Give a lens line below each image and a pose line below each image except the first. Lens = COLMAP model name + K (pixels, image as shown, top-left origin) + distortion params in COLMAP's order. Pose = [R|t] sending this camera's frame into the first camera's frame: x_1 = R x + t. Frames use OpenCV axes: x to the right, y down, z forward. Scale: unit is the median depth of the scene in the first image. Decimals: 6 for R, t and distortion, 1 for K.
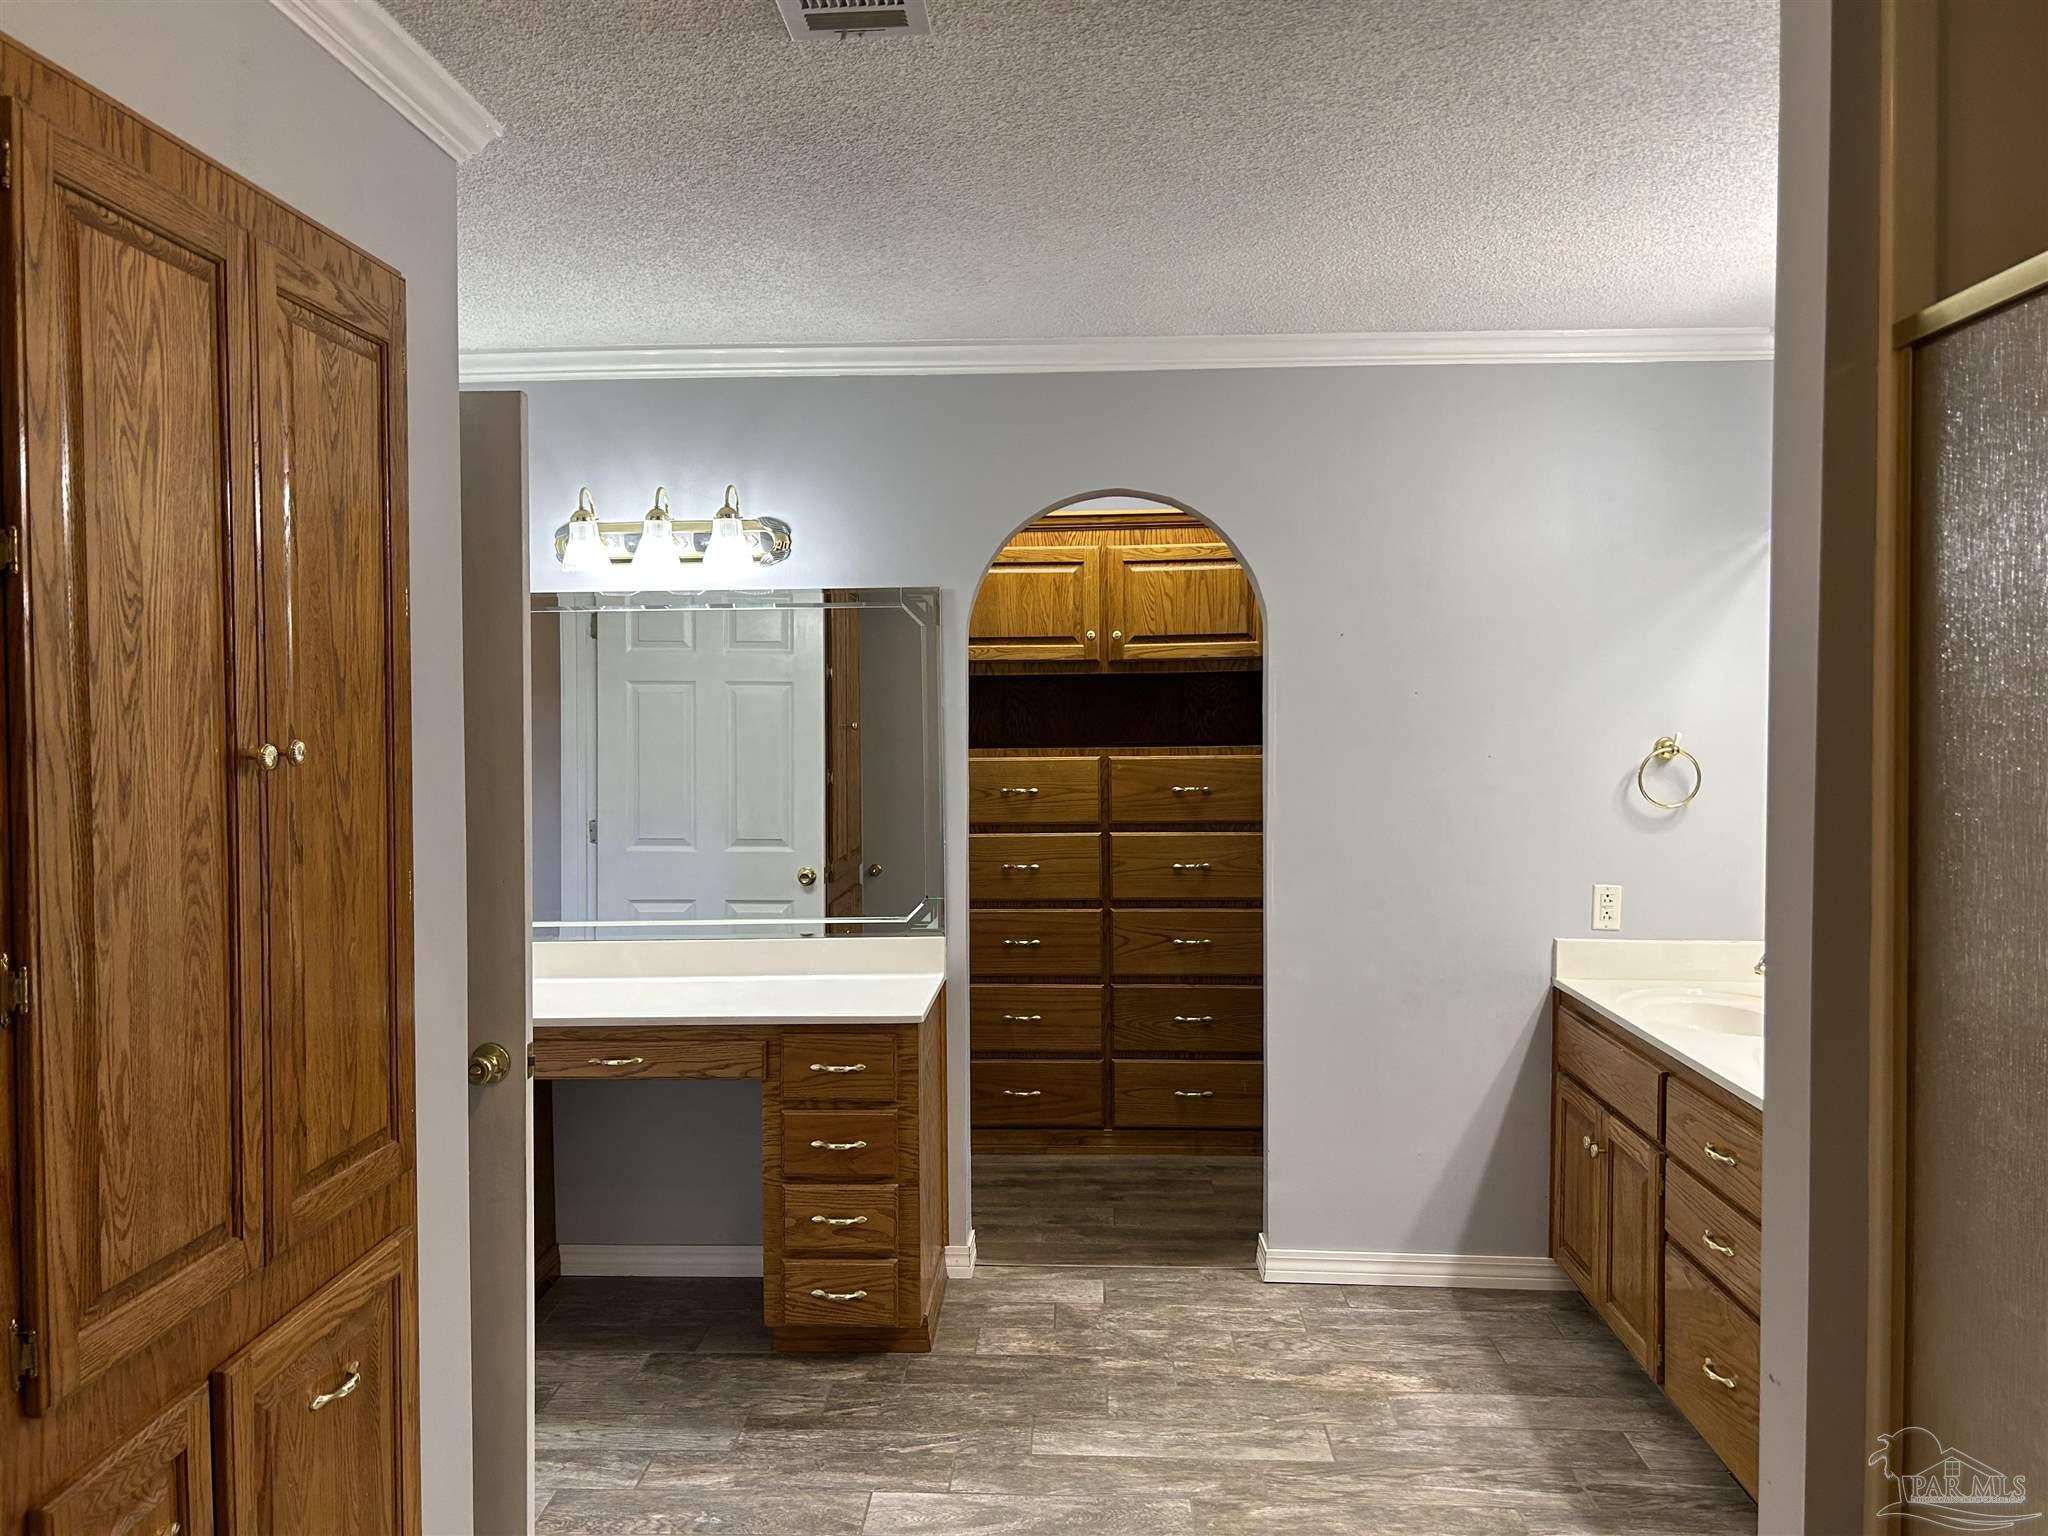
lens RADIAL K [[1553.0, 0, 1013.4], [0, 1553.0, 768.7], [0, 0, 1]] dist [0.050529, -0.054563]
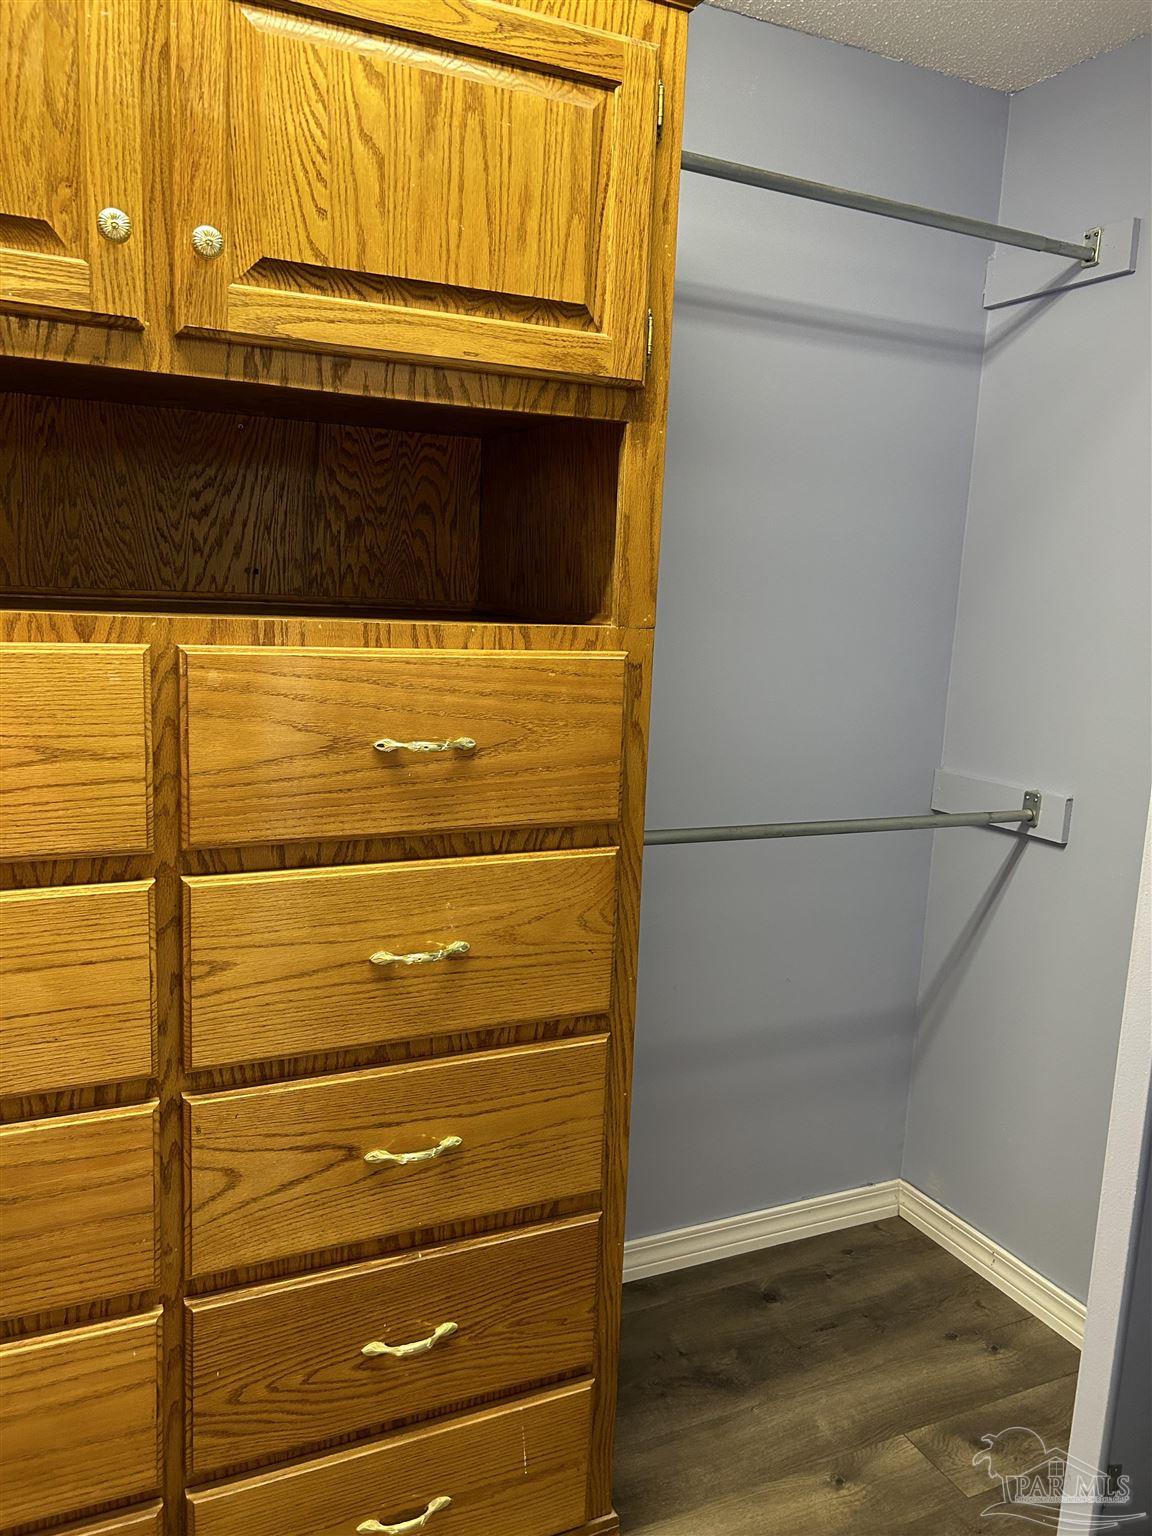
lens RADIAL K [[1108.5, 0, 536.3], [0, 1108.5, 767.2], [0, 0, 1]] dist [0.020818, -0.004876]
pose [[0.892223, -0.024756, 0.450915, 0.030421], [-0.032537, 0.992377, 0.118863, -0.015989], [-0.450421, -0.120724, 0.884617, 0.985663]]
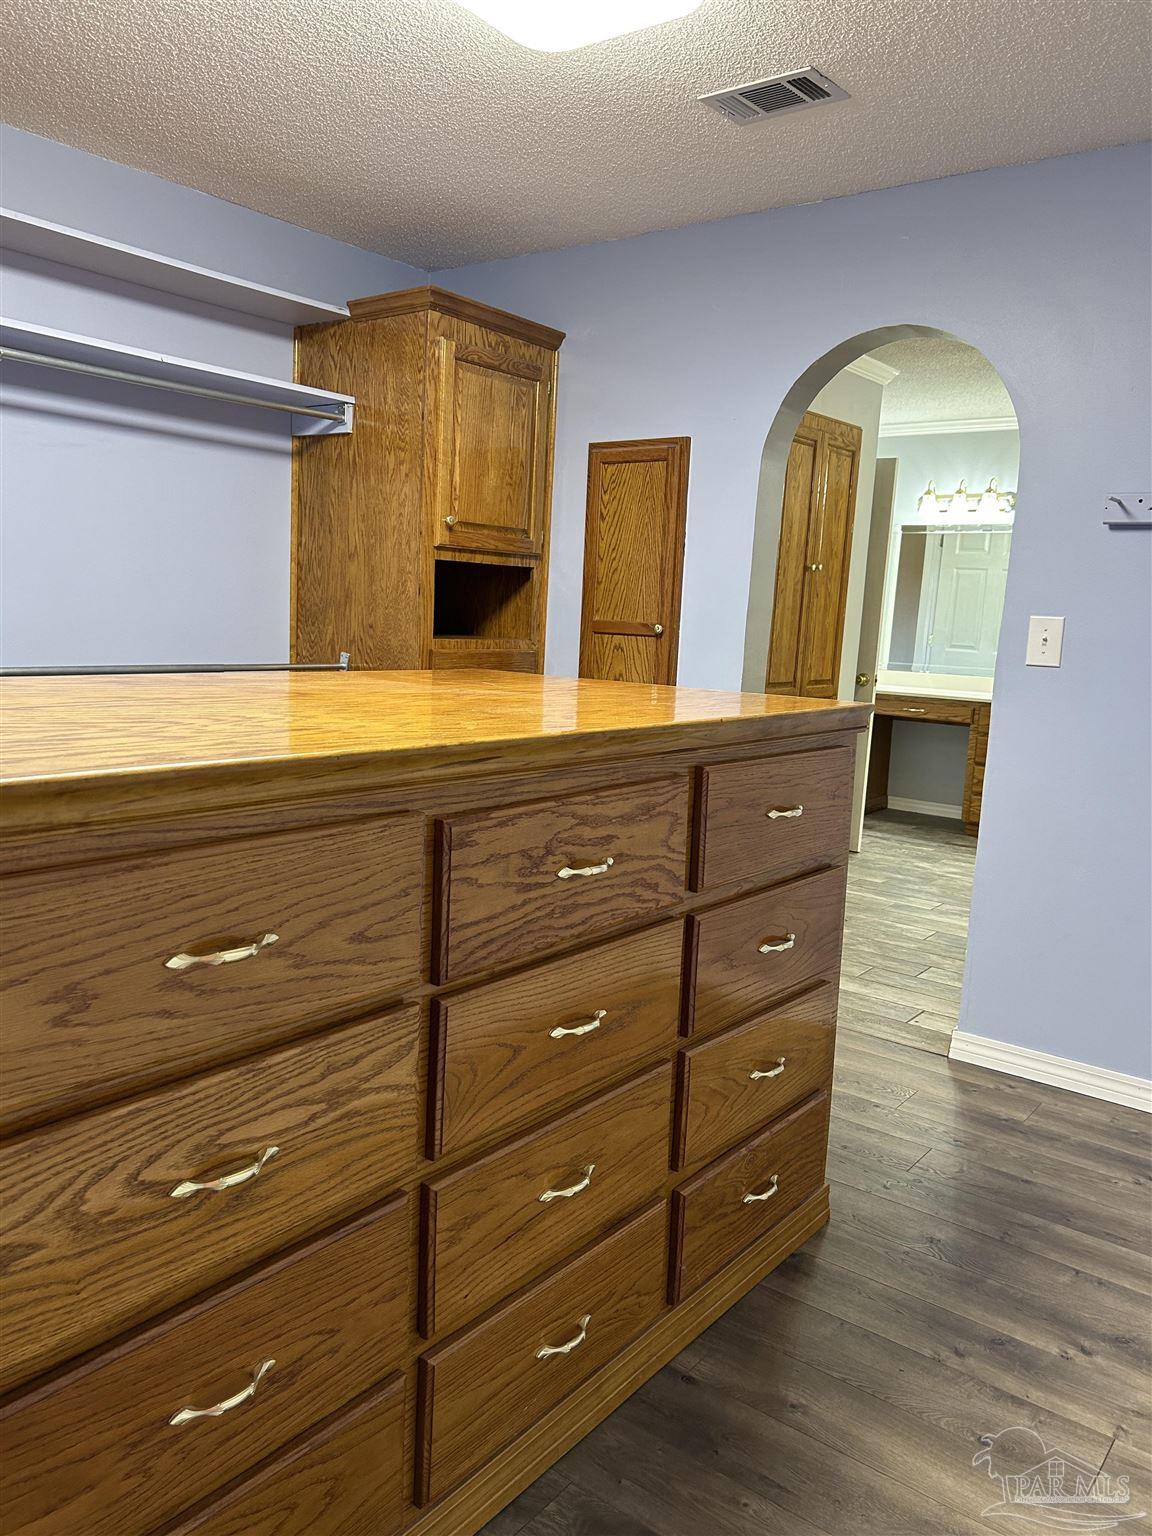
lens RADIAL K [[1164.7, 0, 570.5], [0, 1164.7, 772.4], [0, 0, 1]] dist [0.050529, -0.054563]
pose [[0.819406, 0.128852, -0.558543, 0.331711], [-0.073749, 0.990007, 0.120194, 0.087901], [0.568449, -0.057296, 0.820721, -0.811198]]
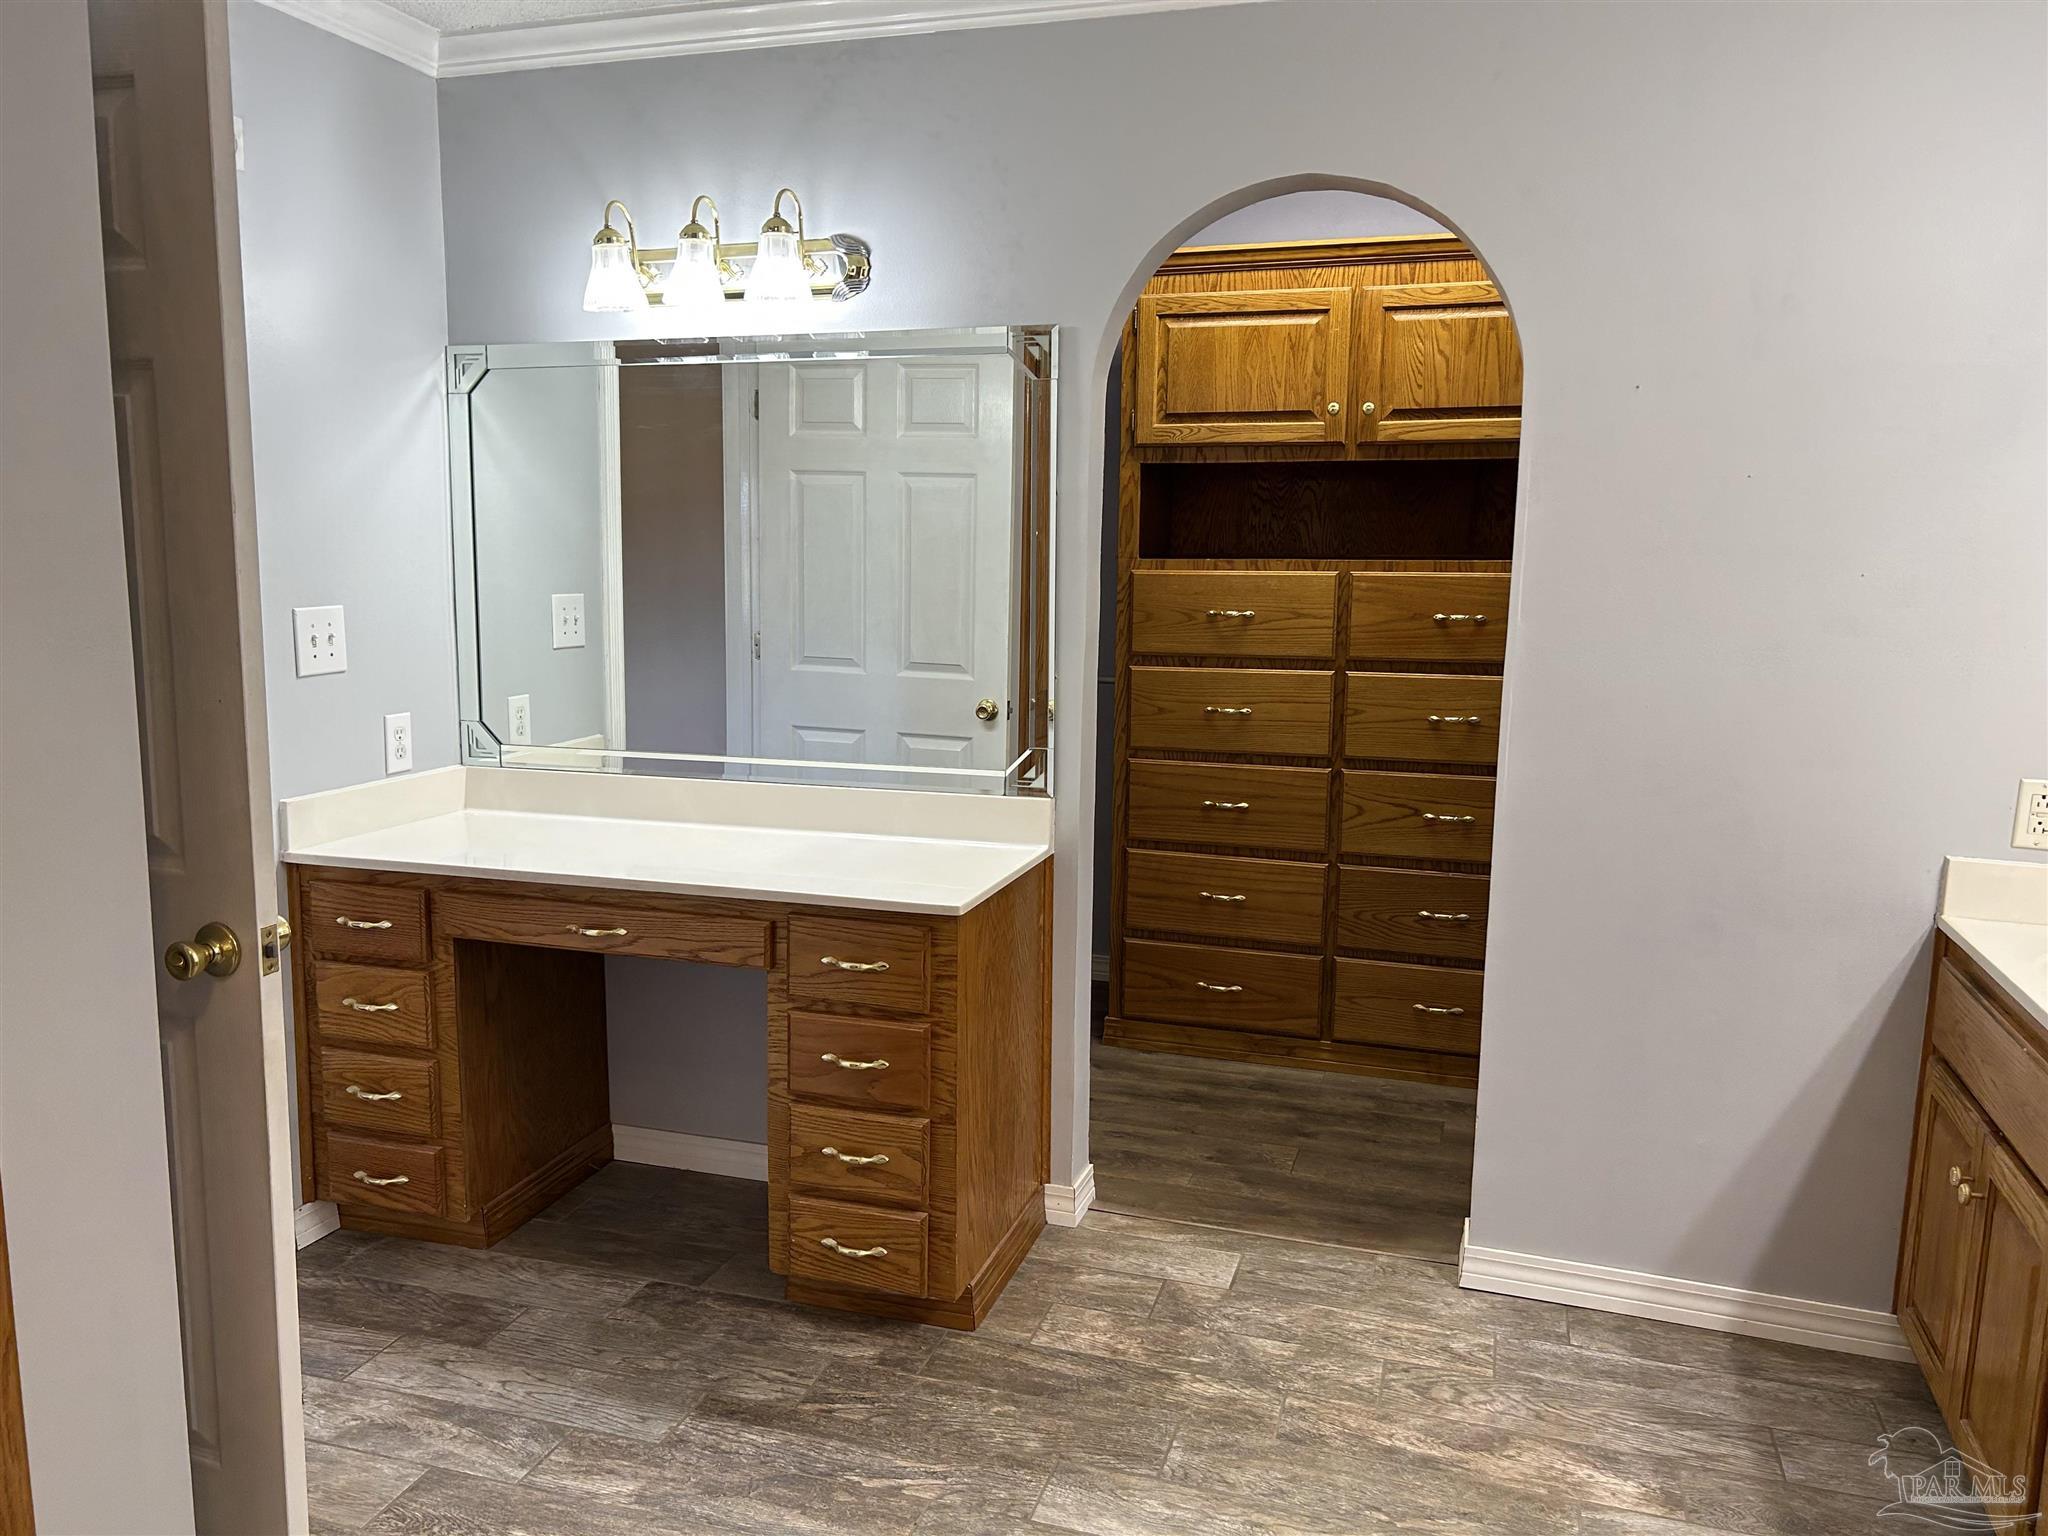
lens RADIAL K [[1553.0, 0, 1008.1], [0, 1553.0, 787.3], [0, 0, 1]] dist [0.050529, -0.054563]
pose [[0.965088, 0.058361, -0.255342, 0.130930], [-0.027069, 0.991864, 0.124394, 0.008698], [0.260525, -0.113139, 0.958815, 0.266157]]
